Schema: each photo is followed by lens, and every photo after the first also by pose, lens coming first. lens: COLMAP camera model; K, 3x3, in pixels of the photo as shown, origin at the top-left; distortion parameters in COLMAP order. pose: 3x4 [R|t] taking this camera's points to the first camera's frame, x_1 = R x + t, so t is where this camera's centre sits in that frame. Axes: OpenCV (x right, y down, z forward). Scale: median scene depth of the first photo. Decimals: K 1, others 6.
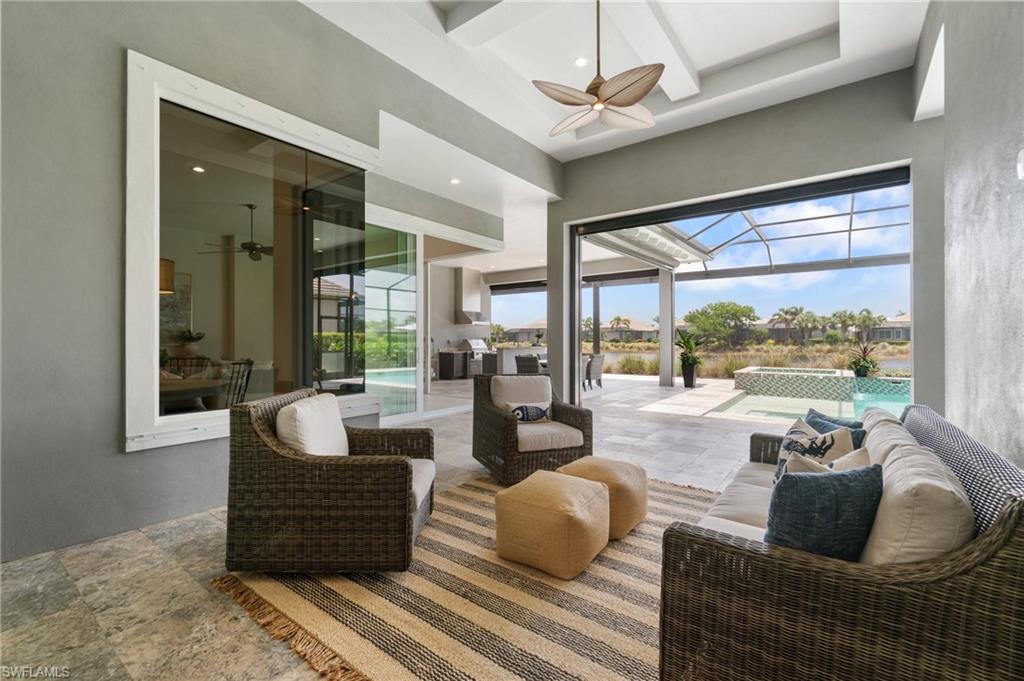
lens RADIAL K [[447.3, 0, 509.1], [0, 447.3, 337.6], [0, 0, 1]] dist [0.002227, -0.000072]
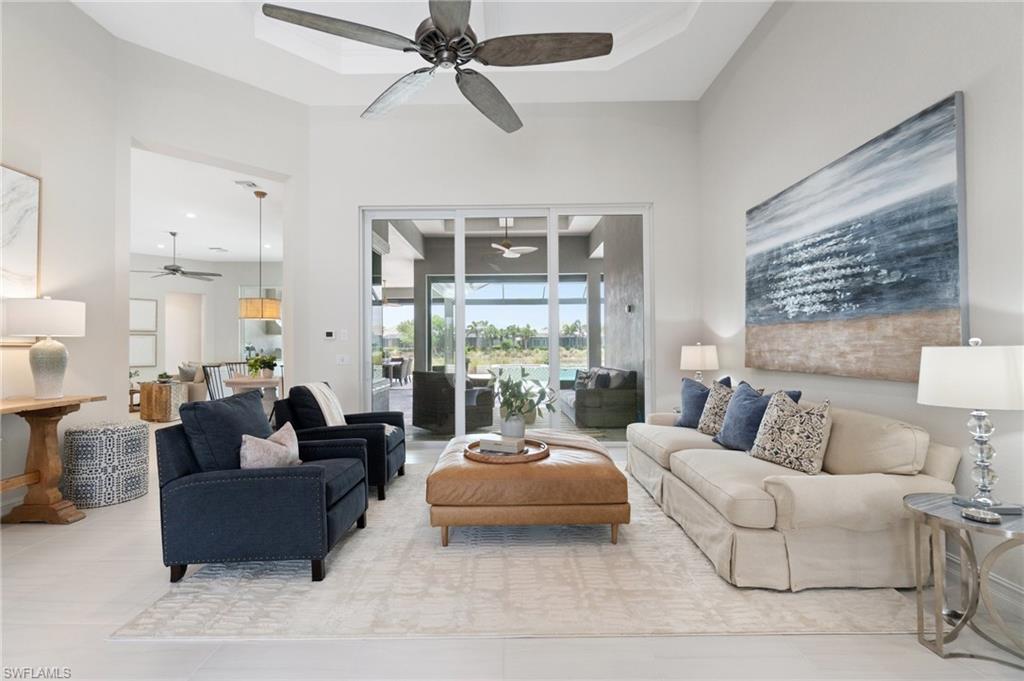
lens RADIAL K [[452.1, 0, 512.0], [0, 452.1, 340.5], [0, 0, 1]] dist [-0.025628, -0.000065]
pose [[0.792264, 0.001875, 0.610176, -0.156369], [0.005223, 0.999938, -0.009853, -0.000545], [-0.610157, 0.010993, 0.792205, -0.116817]]
